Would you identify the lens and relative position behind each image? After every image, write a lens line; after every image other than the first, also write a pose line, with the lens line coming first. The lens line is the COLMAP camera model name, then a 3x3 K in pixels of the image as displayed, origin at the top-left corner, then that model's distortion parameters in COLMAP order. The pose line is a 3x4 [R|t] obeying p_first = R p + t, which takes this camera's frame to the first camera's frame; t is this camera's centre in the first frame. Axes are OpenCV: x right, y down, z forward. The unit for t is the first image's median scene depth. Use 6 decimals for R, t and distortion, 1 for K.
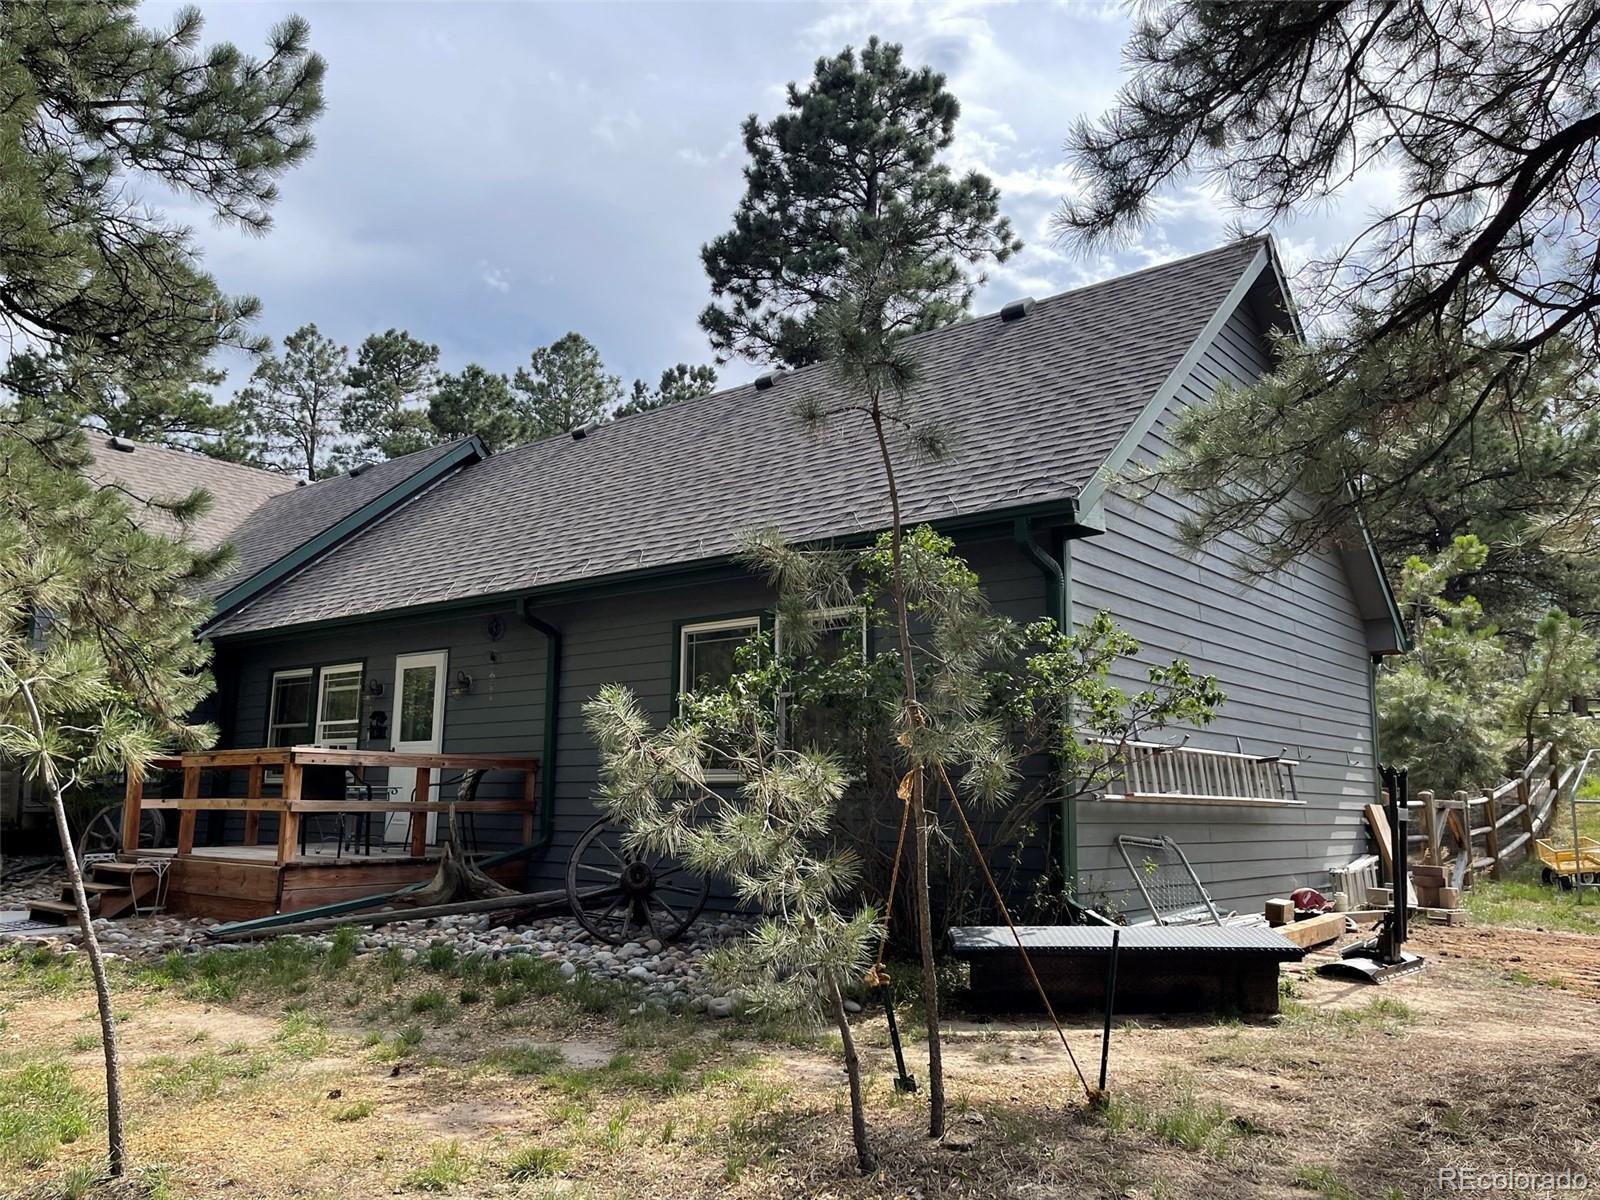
lens RADIAL K [[1213.3, 0, 803.5], [0, 1213.3, 602.8], [0, 0, 1]] dist [0.048658, -0.000985]
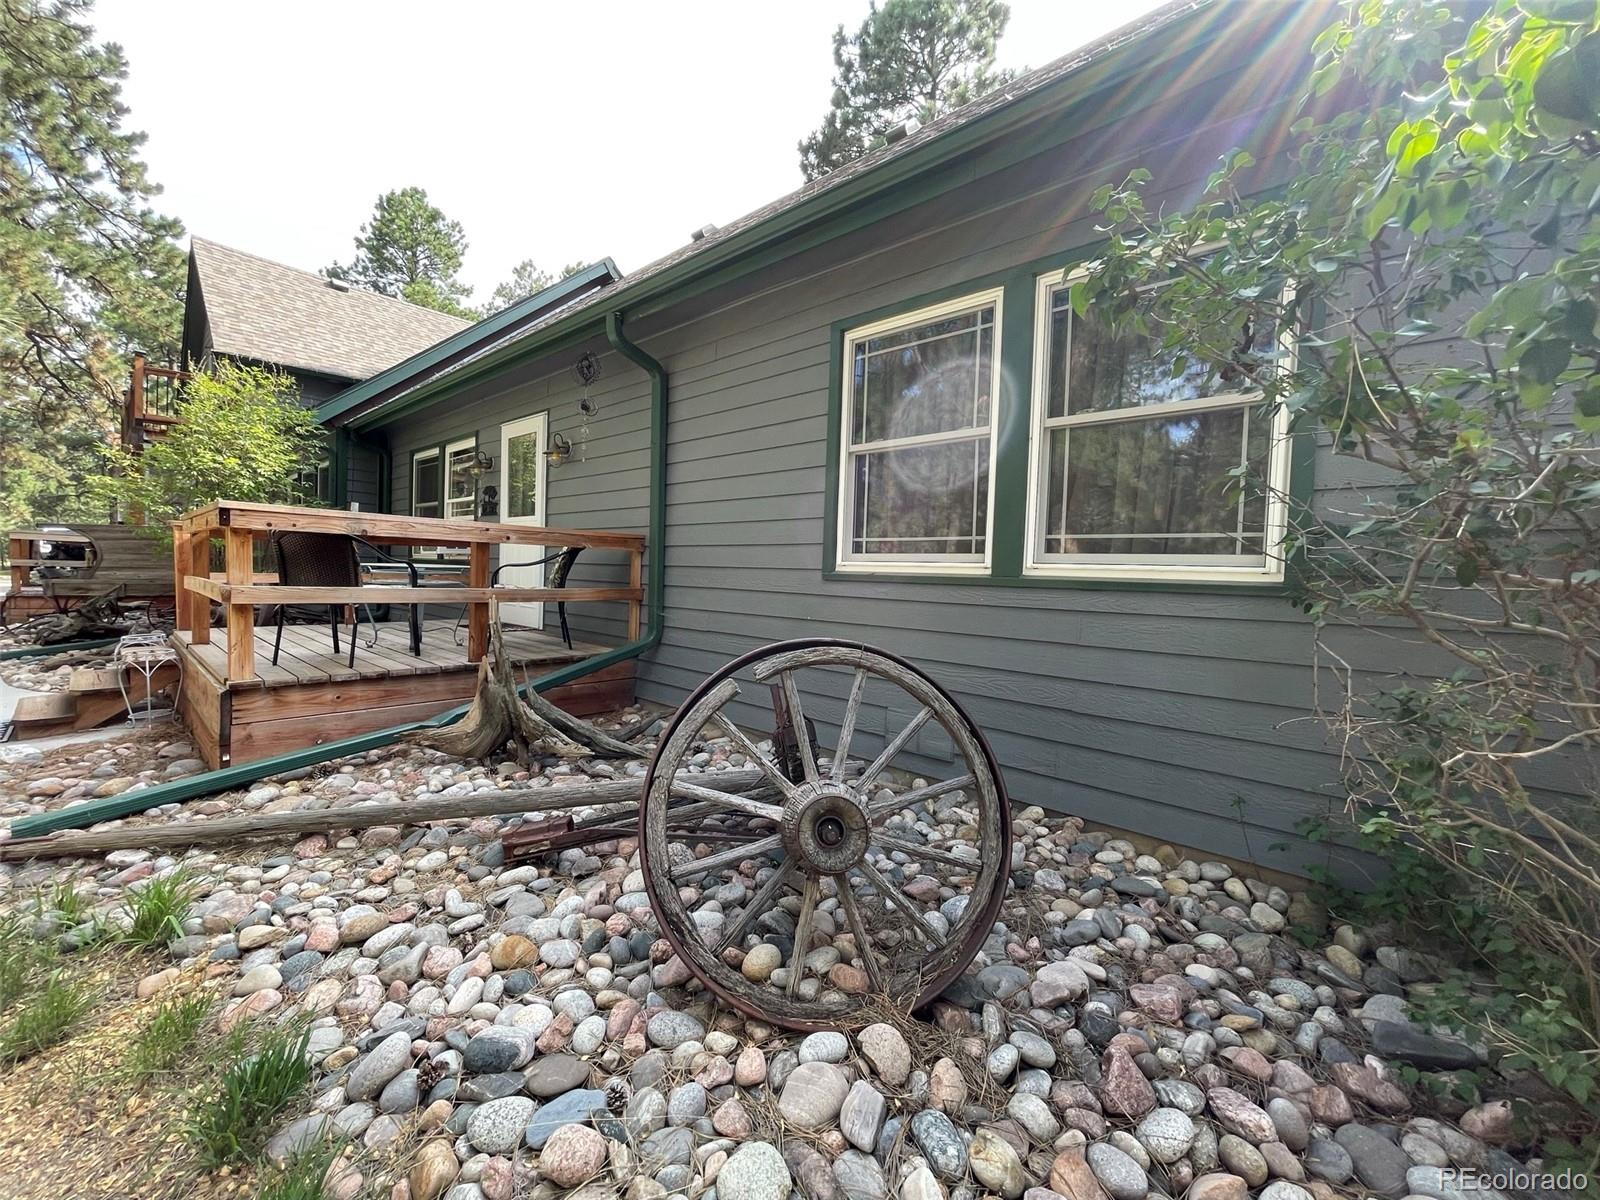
lens RADIAL K [[643.6, 0, 795.9], [0, 643.6, 596.8], [0, 0, 1]] dist [-0.004333, 0.000884]
pose [[0.998714, 0.023988, -0.044675, -0.098232], [-0.014784, 0.980497, 0.195977, 0.082449], [0.048505, -0.195064, 0.979590, 0.580183]]
